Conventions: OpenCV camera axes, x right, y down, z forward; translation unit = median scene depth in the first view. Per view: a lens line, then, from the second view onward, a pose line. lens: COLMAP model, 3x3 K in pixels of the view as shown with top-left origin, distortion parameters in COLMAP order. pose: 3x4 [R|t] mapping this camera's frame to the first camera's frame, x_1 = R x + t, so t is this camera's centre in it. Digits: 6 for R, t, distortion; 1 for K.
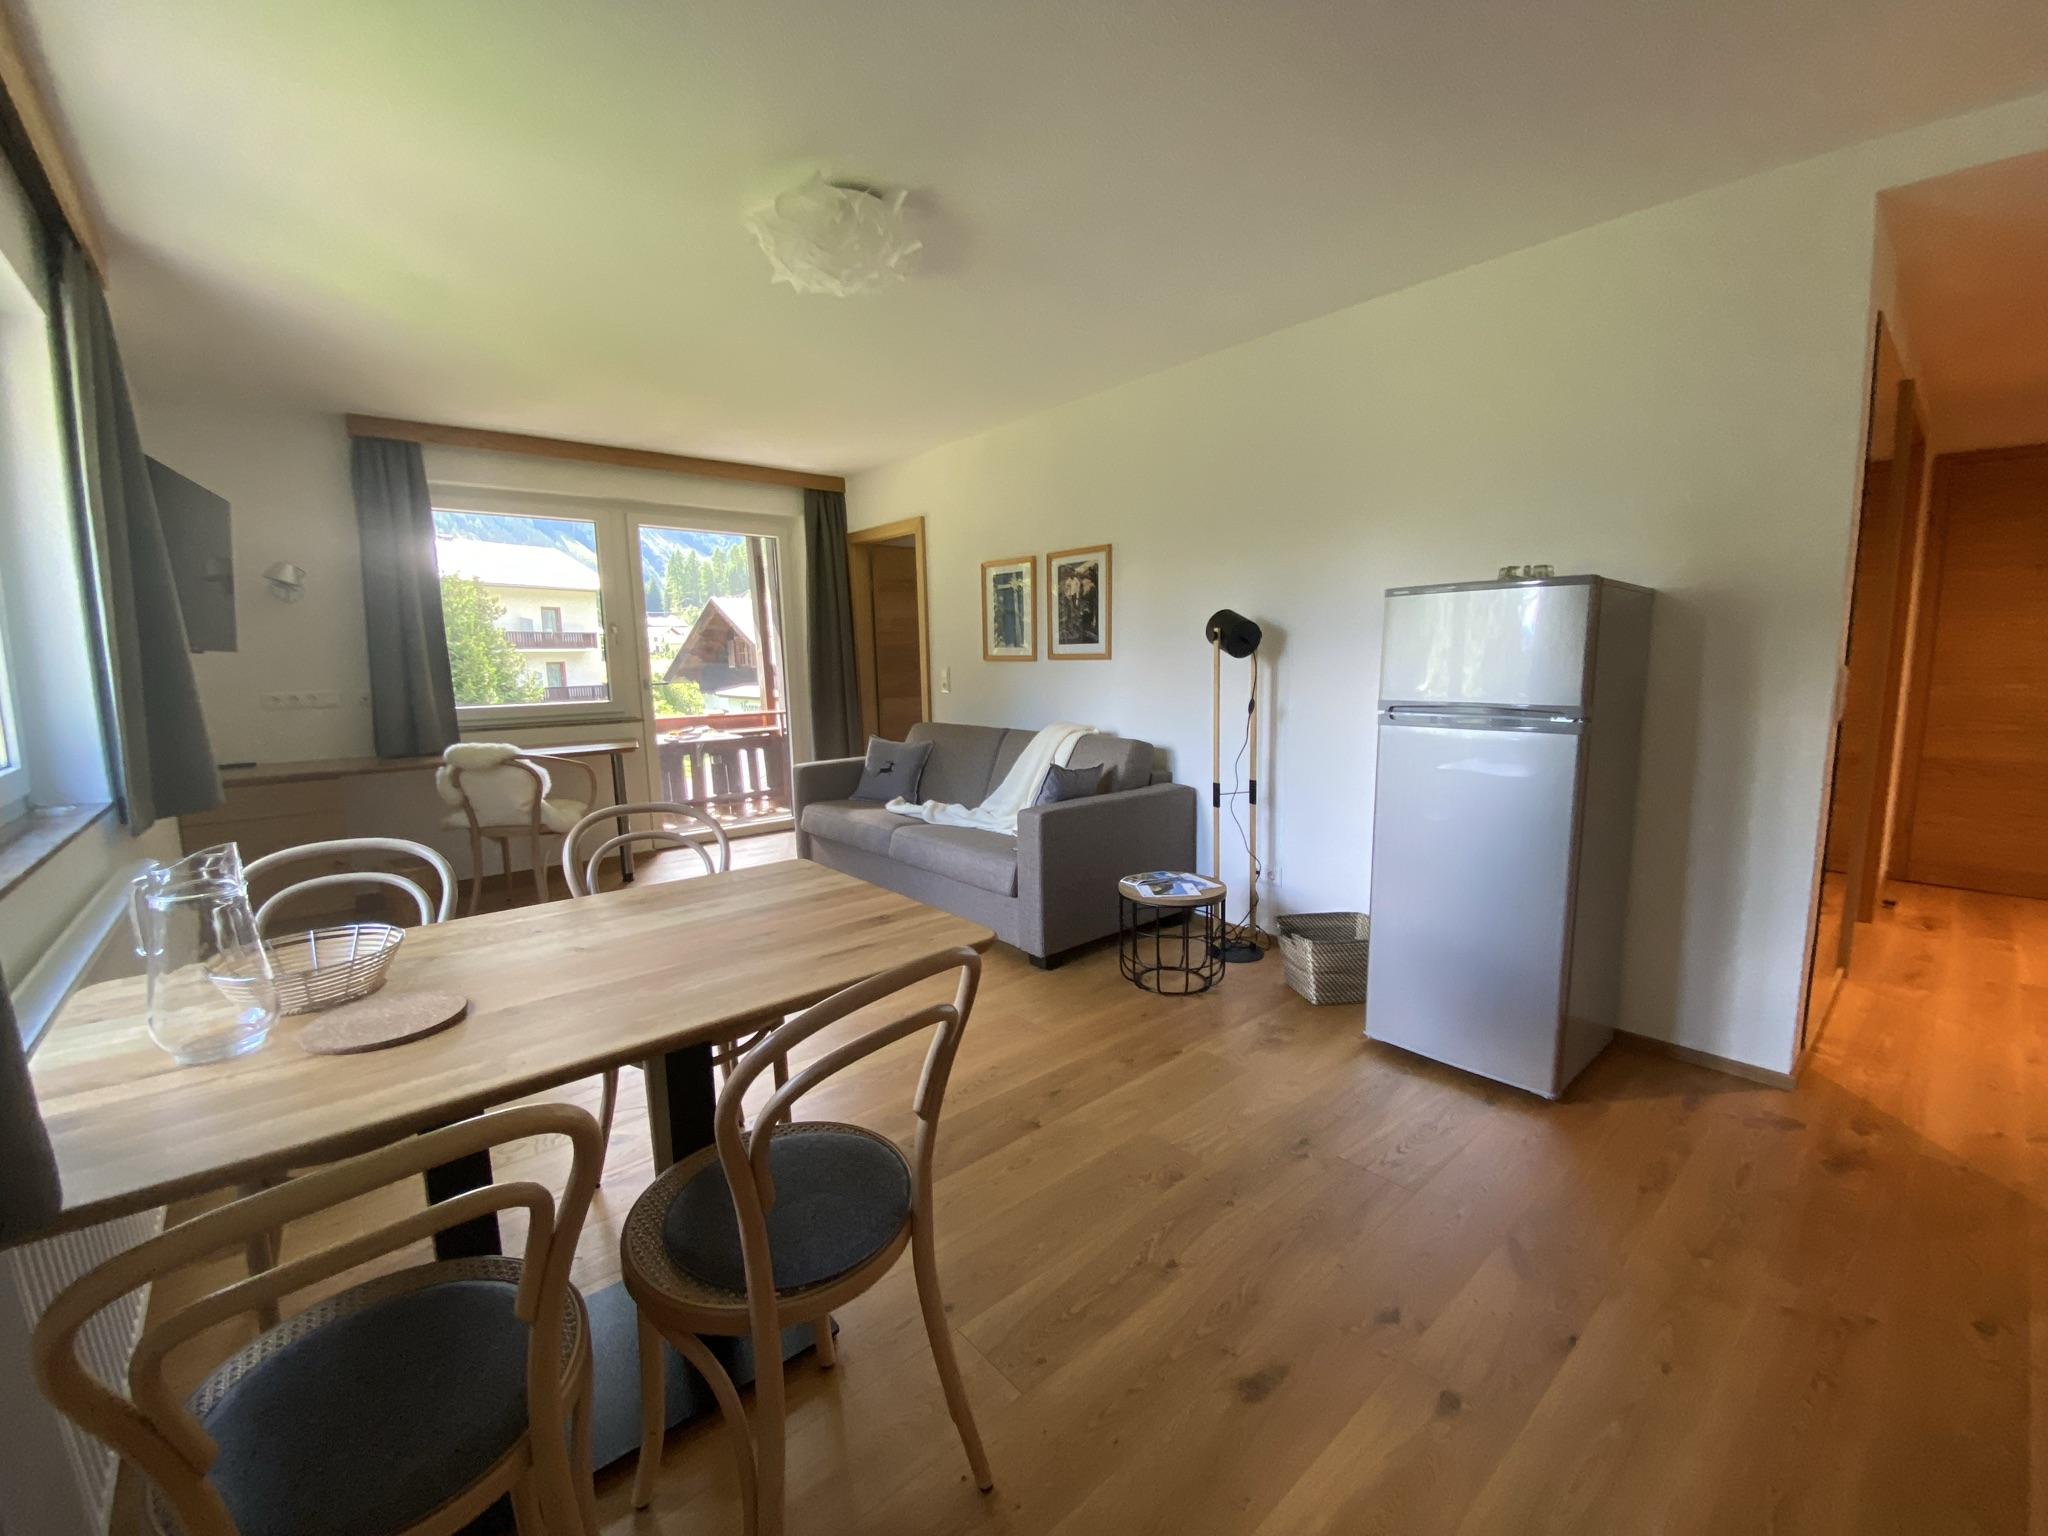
lens RADIAL K [[836.2, 0, 1025.8], [0, 836.2, 770.4], [0, 0, 1]] dist [0.016638, -0.000121]
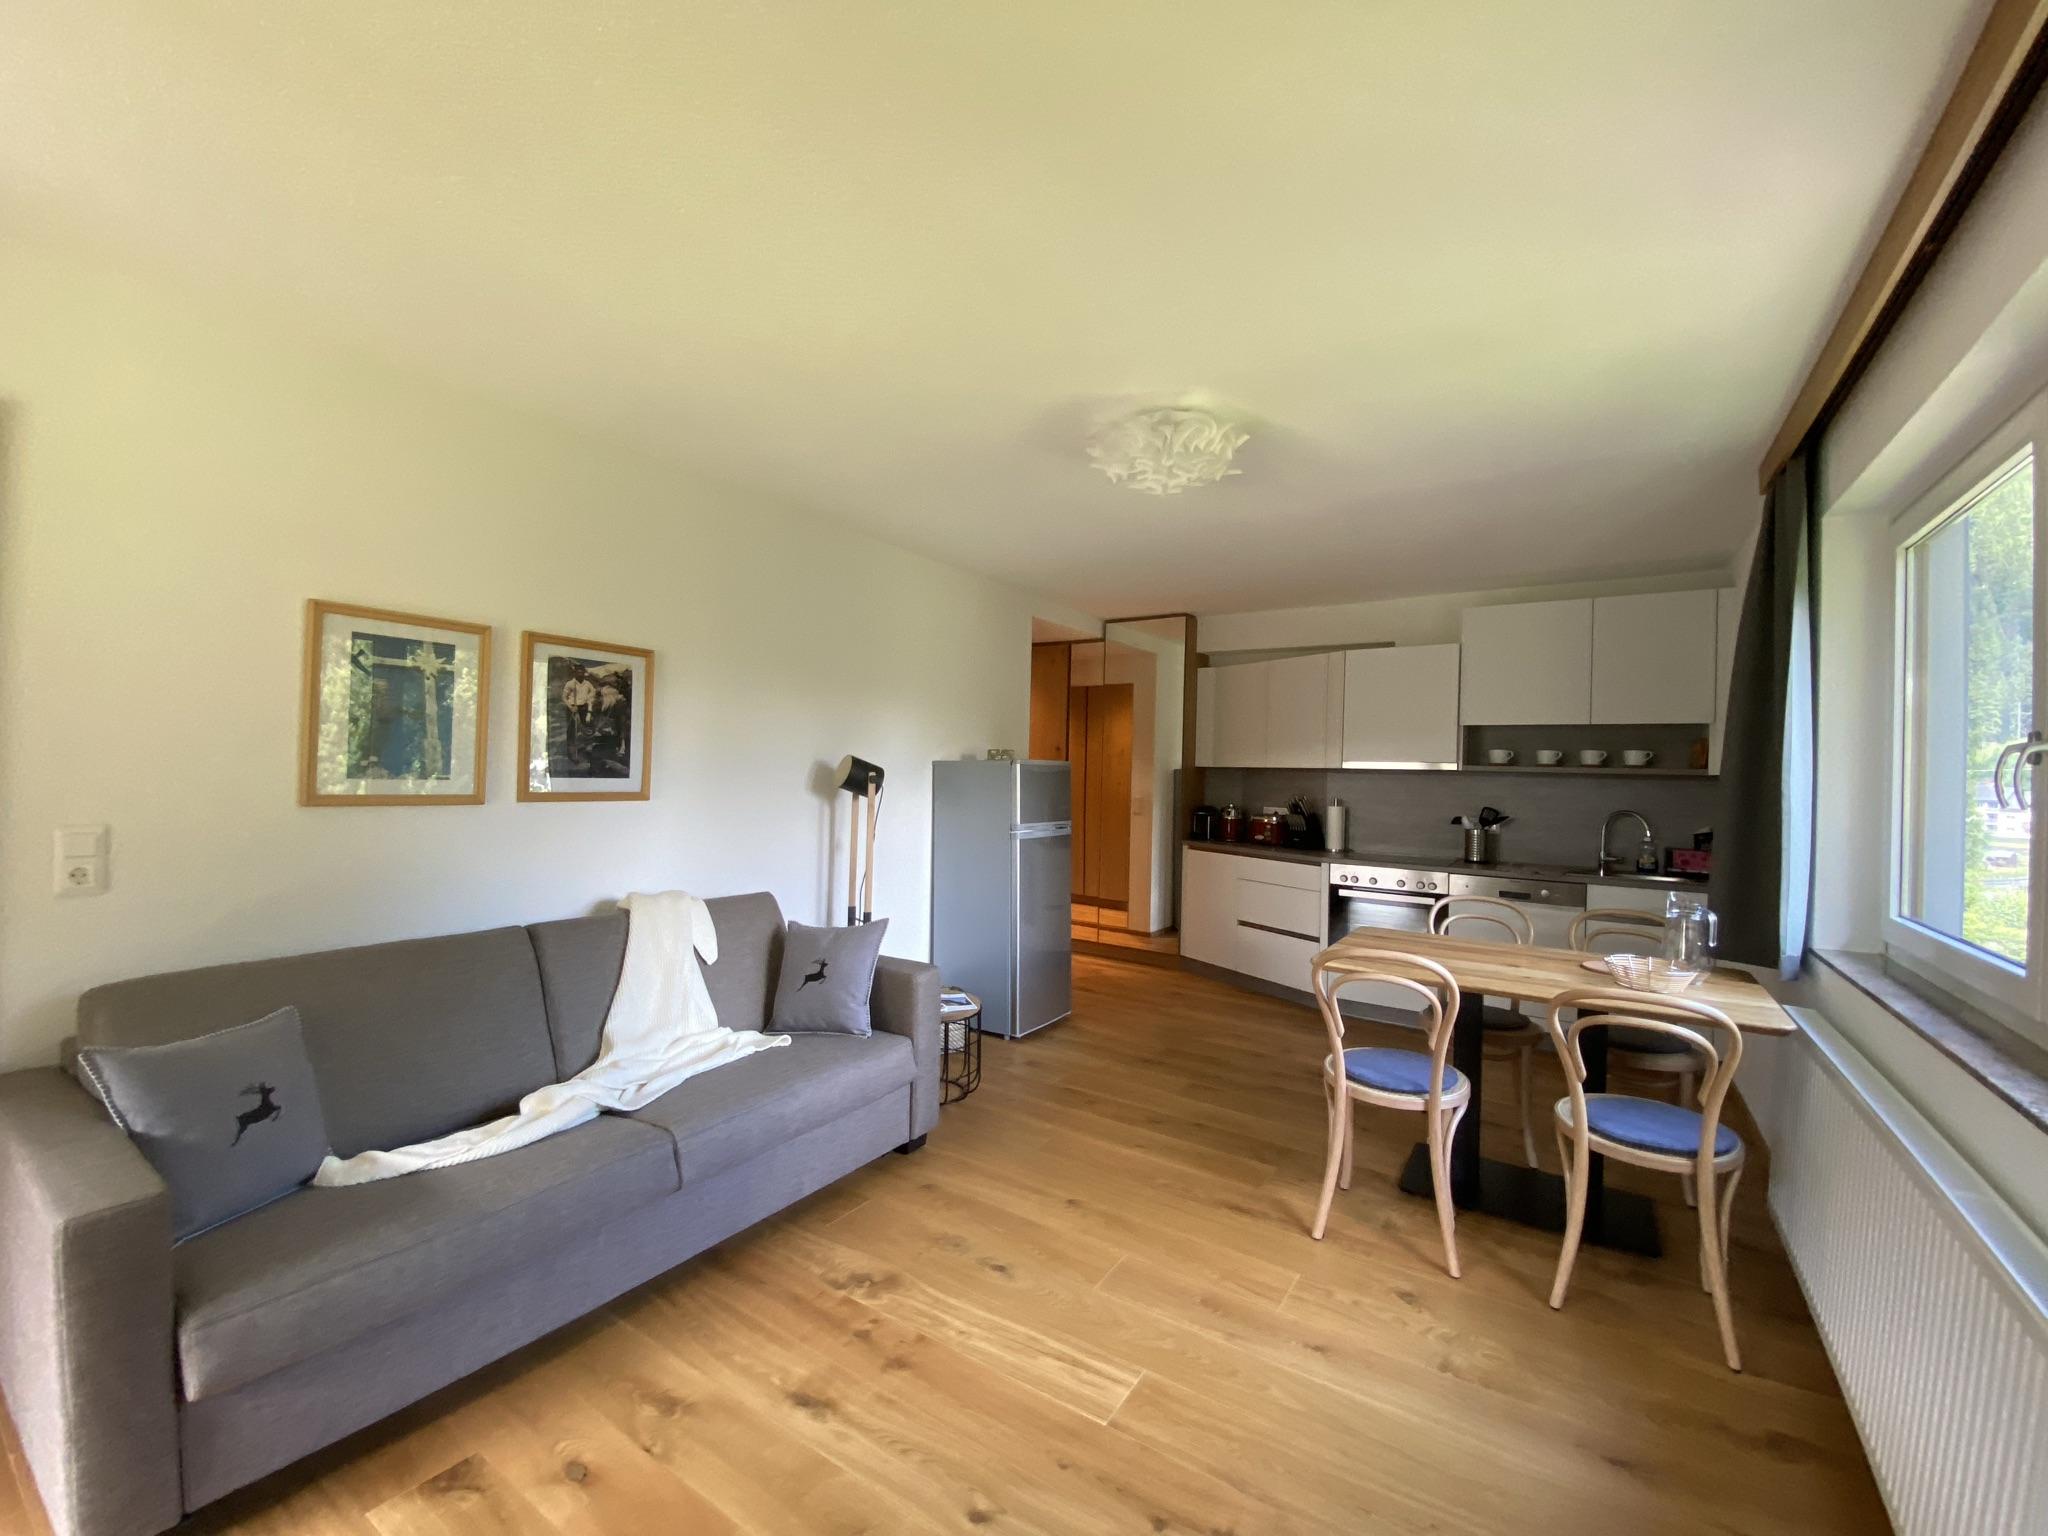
lens RADIAL K [[836.2, 0, 1024.8], [0, 836.2, 764.4], [0, 0, 1]] dist [0.016638, -0.000121]
pose [[-0.275011, 0.015811, 0.961311, -0.681301], [0.110000, 0.993816, 0.015123, -0.132770], [-0.955128, 0.109904, -0.275049, 0.844728]]
